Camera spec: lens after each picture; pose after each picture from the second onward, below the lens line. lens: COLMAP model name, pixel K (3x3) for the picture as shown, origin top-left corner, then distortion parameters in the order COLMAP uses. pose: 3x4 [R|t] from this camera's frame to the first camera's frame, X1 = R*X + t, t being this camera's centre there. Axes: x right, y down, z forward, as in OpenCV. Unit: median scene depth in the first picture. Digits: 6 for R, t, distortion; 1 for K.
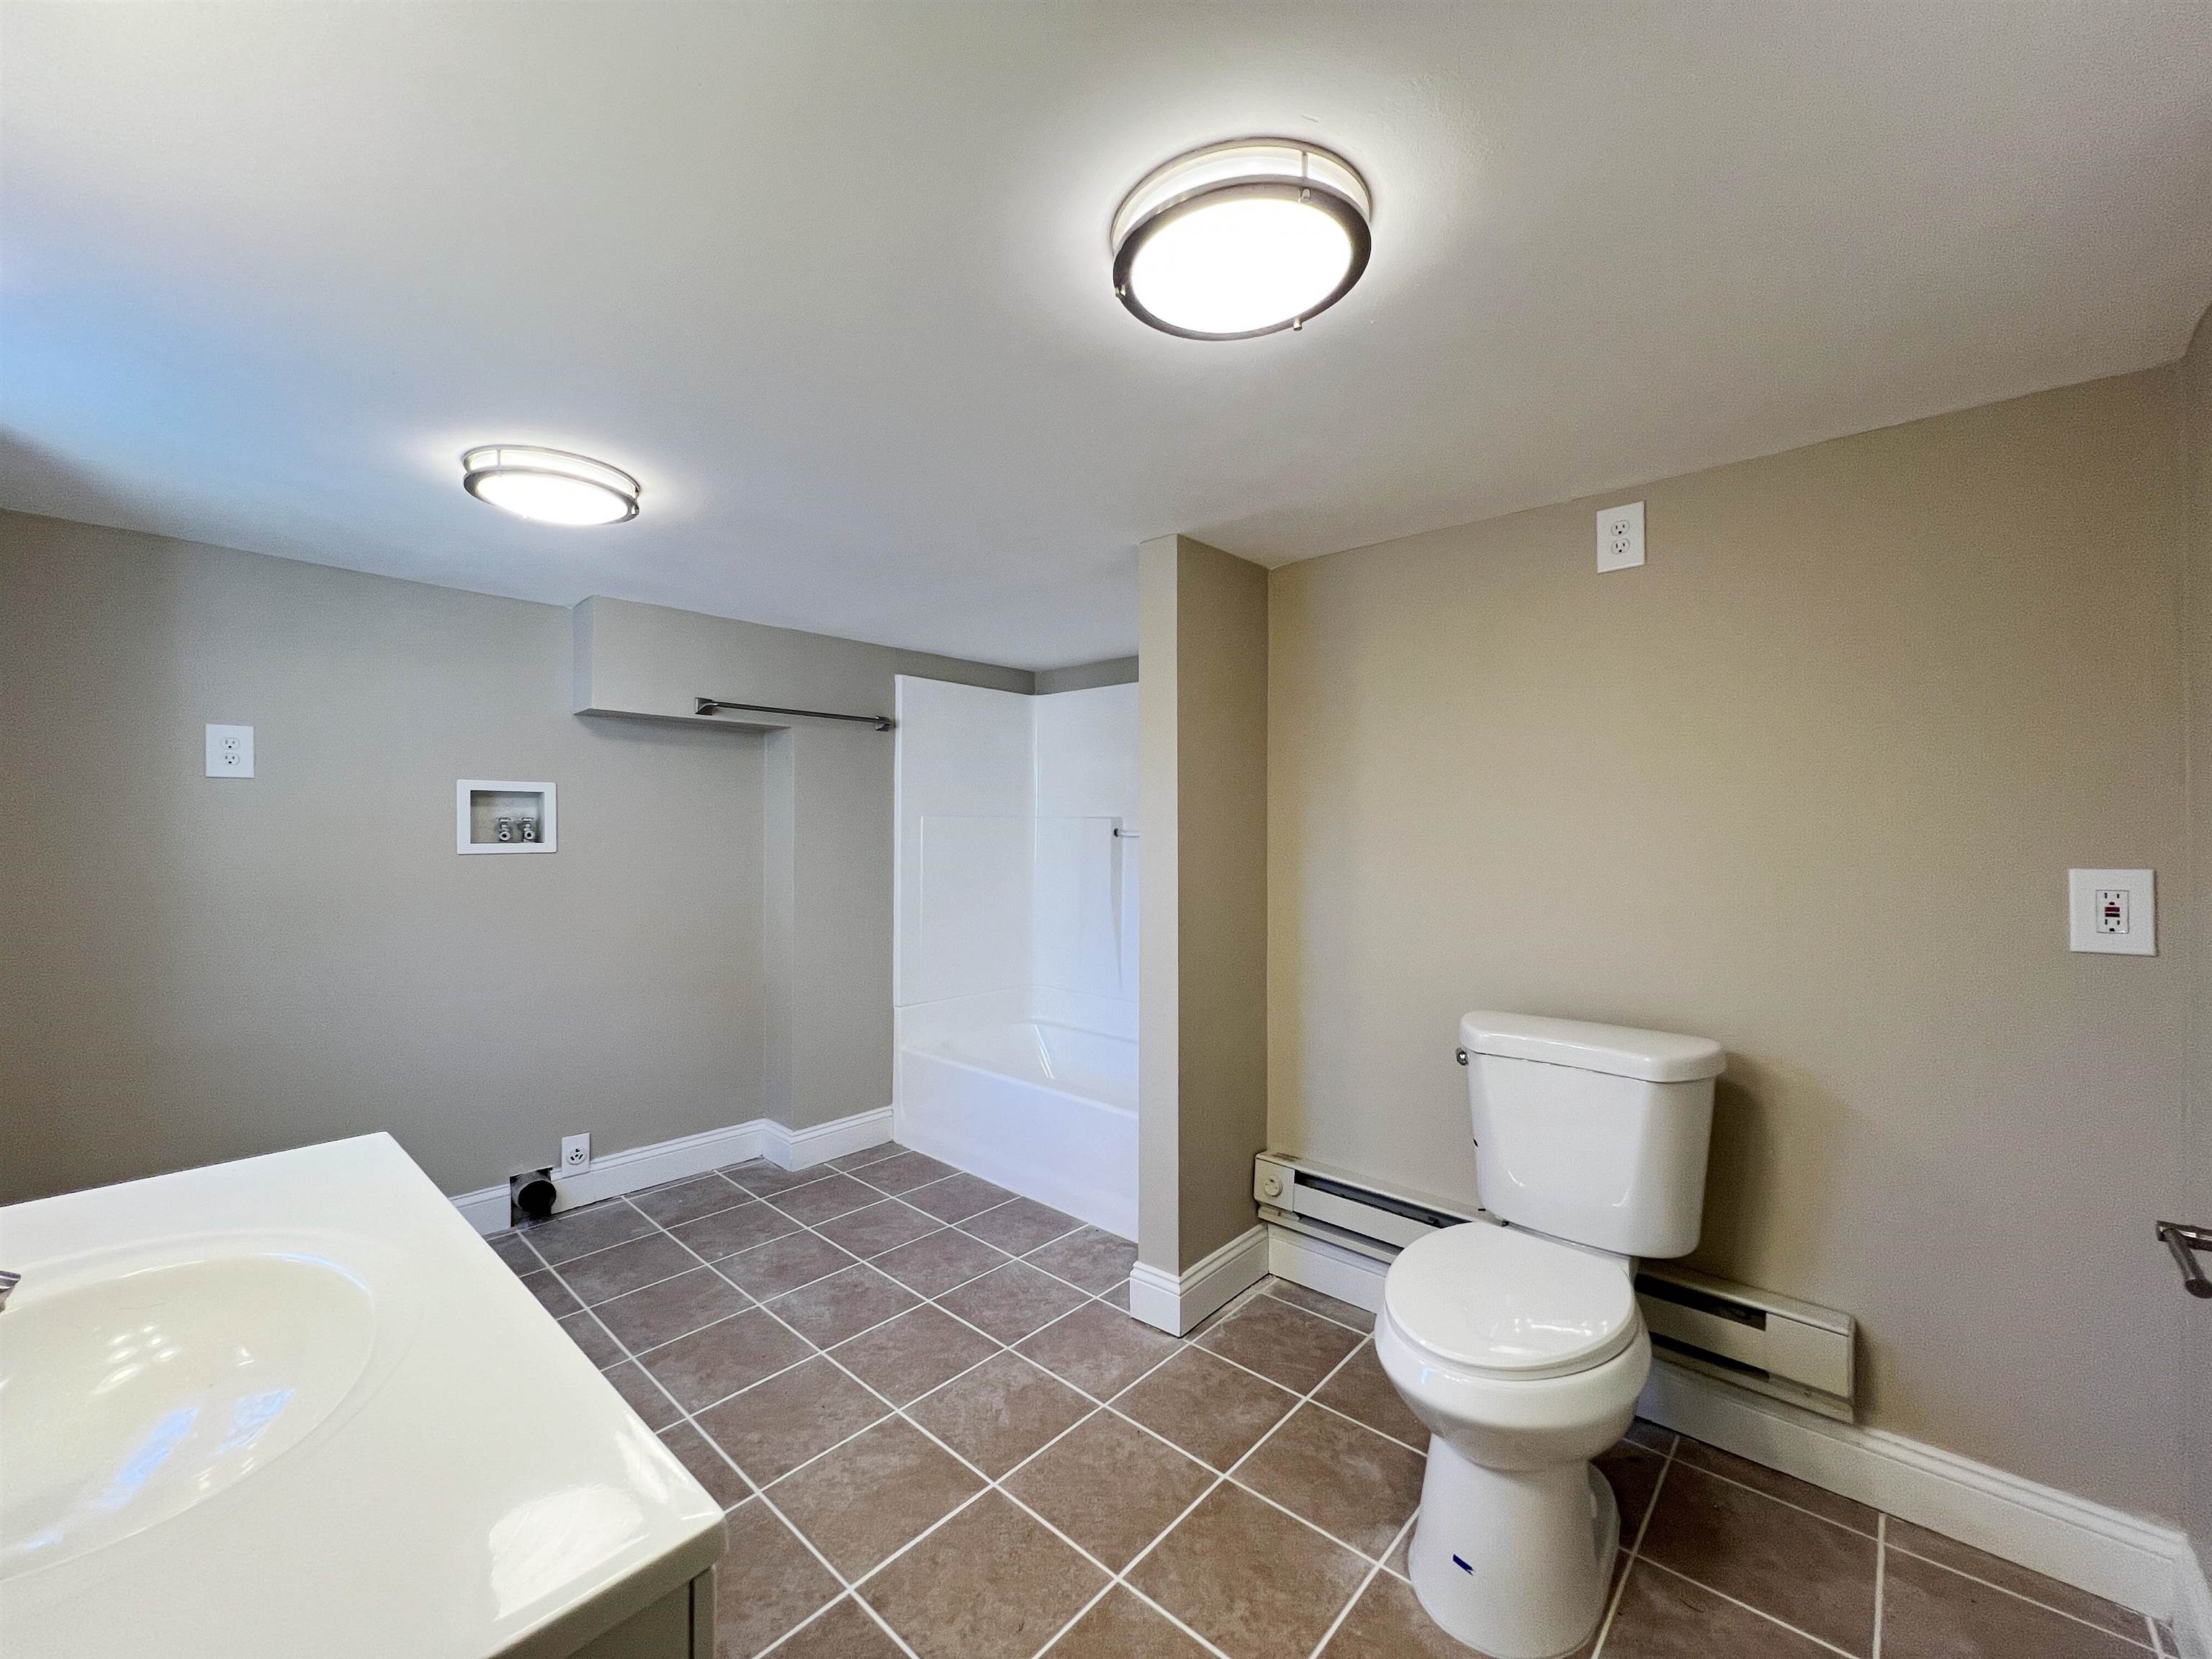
lens RADIAL K [[881.9, 0, 1097.5], [0, 881.9, 829.9], [0, 0, 1]] dist [-0.001867, 0.000033]
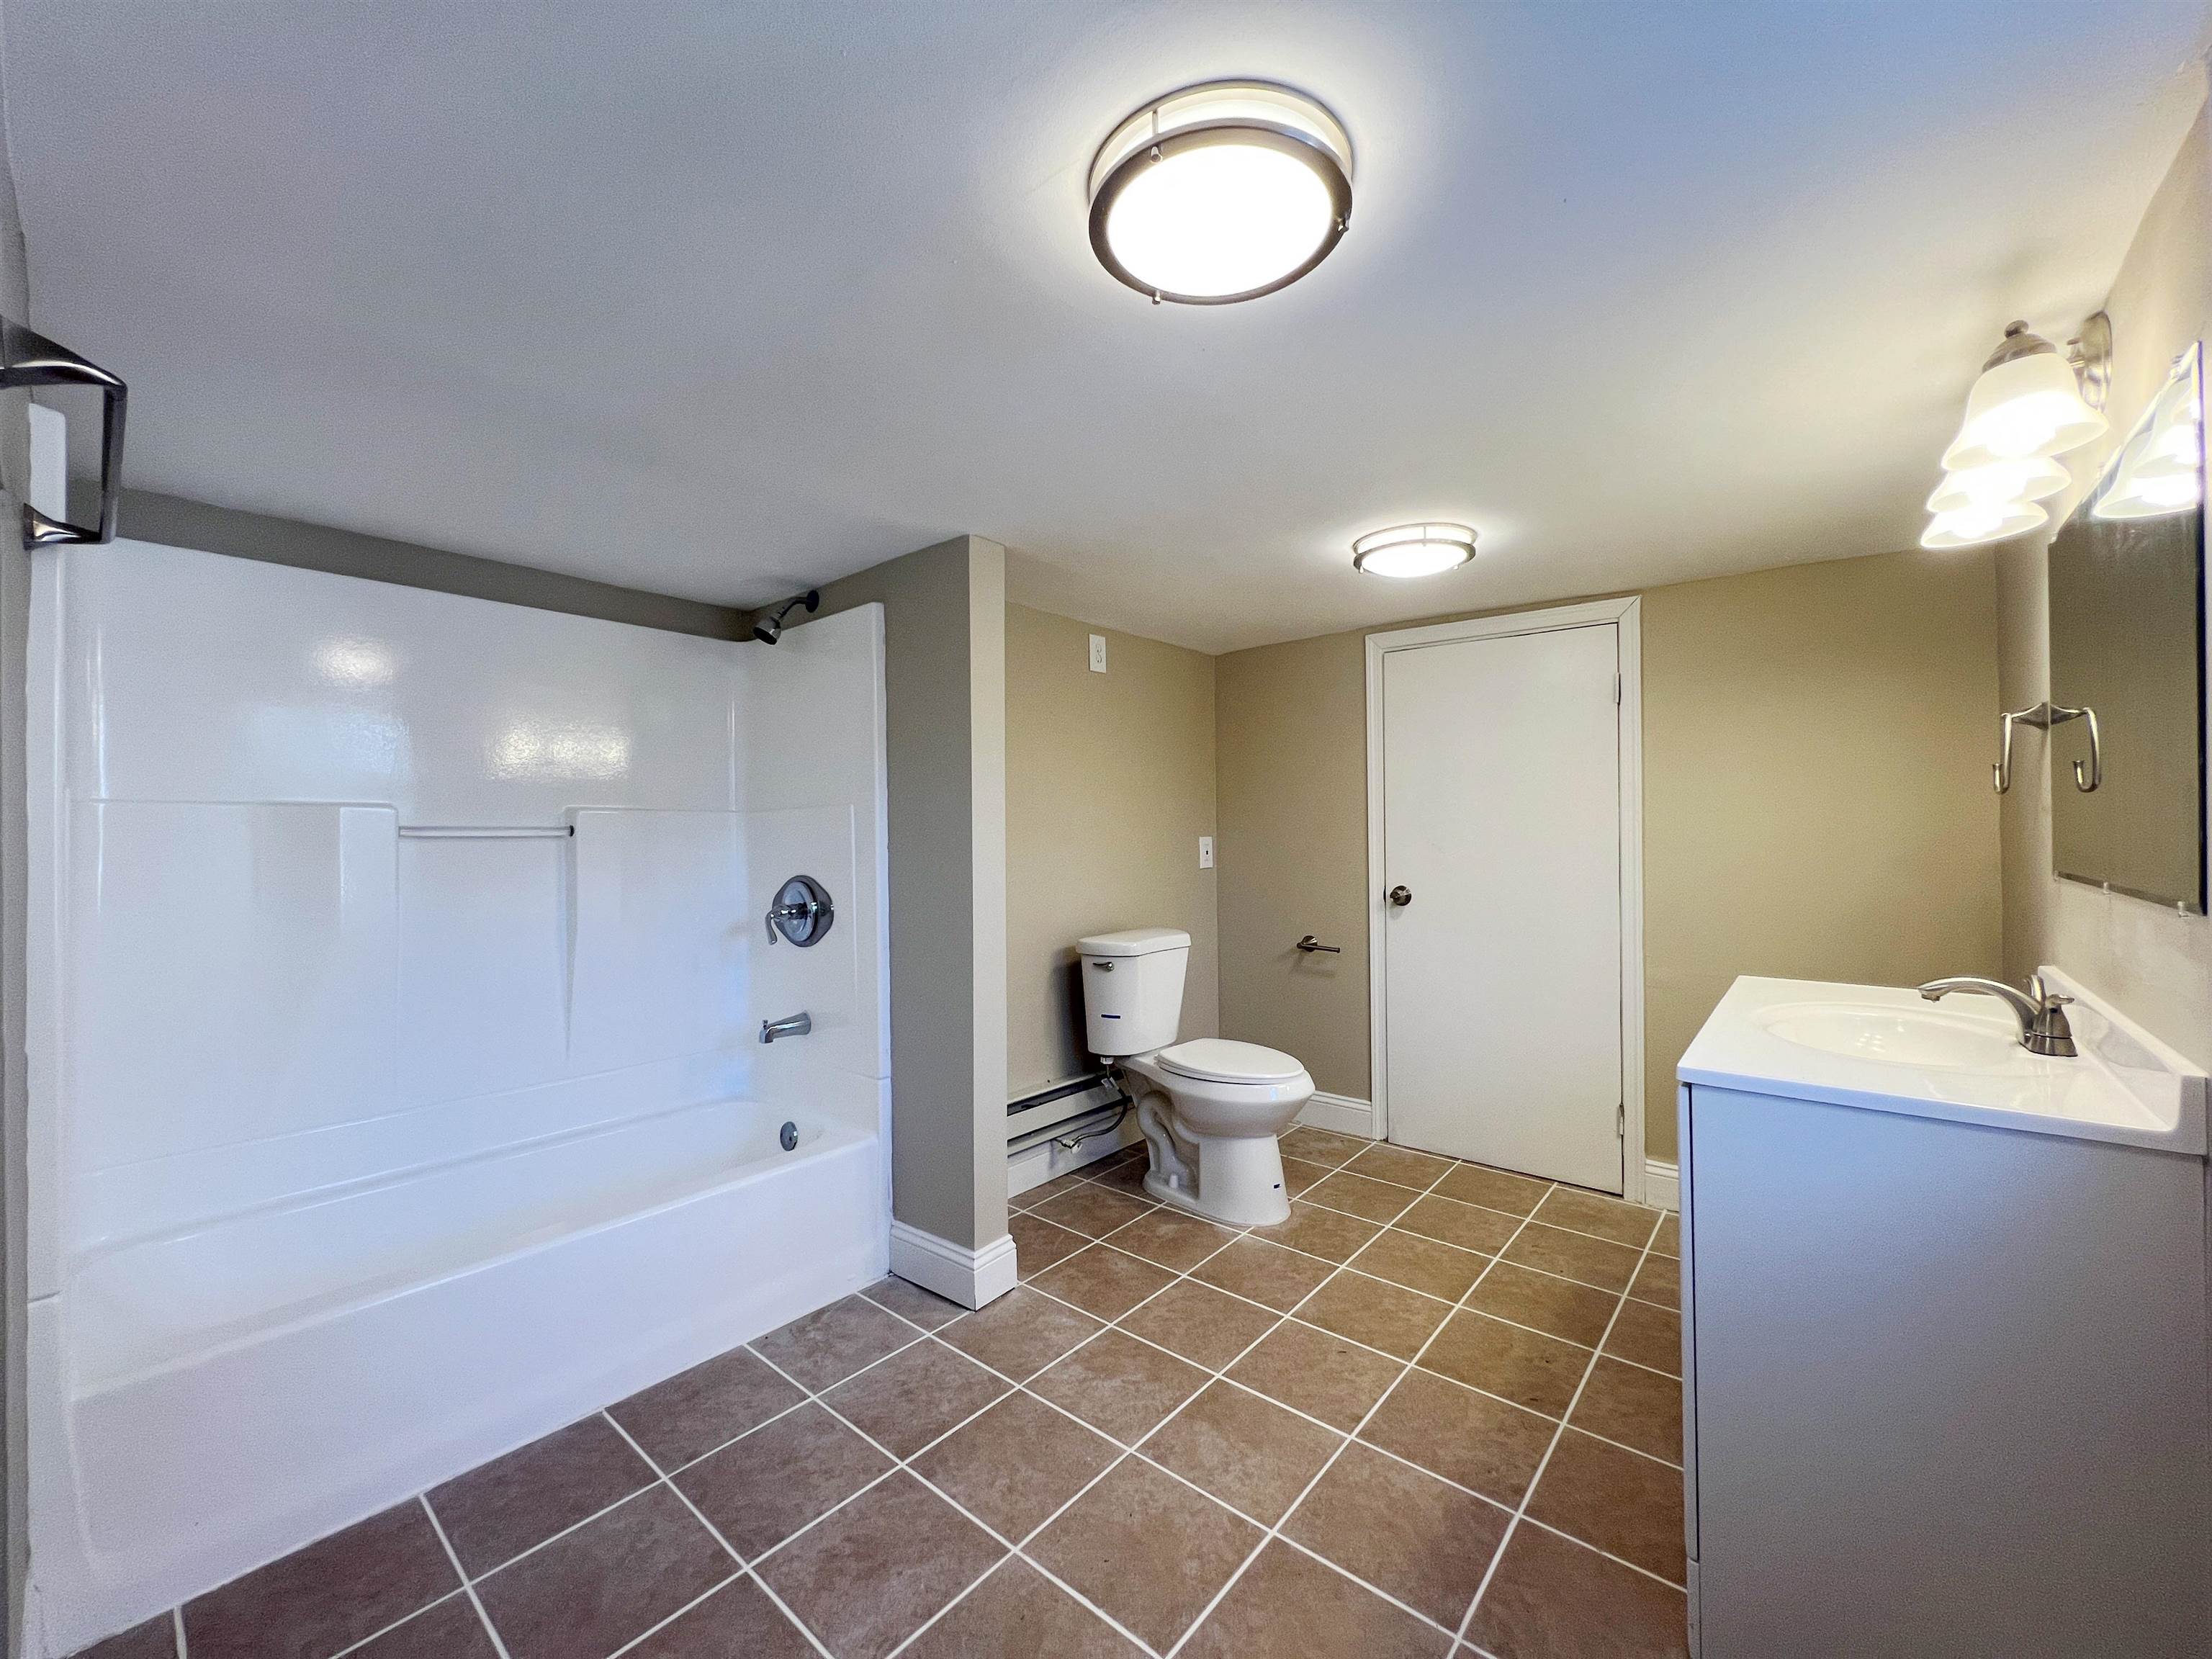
lens RADIAL K [[881.9, 0, 1097.5], [0, 881.9, 829.9], [0, 0, 1]] dist [-0.001867, 0.000033]
pose [[-0.027292, 0.000680, 0.999627, -1.121223], [0.011600, 0.999933, -0.000364, 0.015026], [-0.999560, 0.011586, -0.027298, 1.034765]]
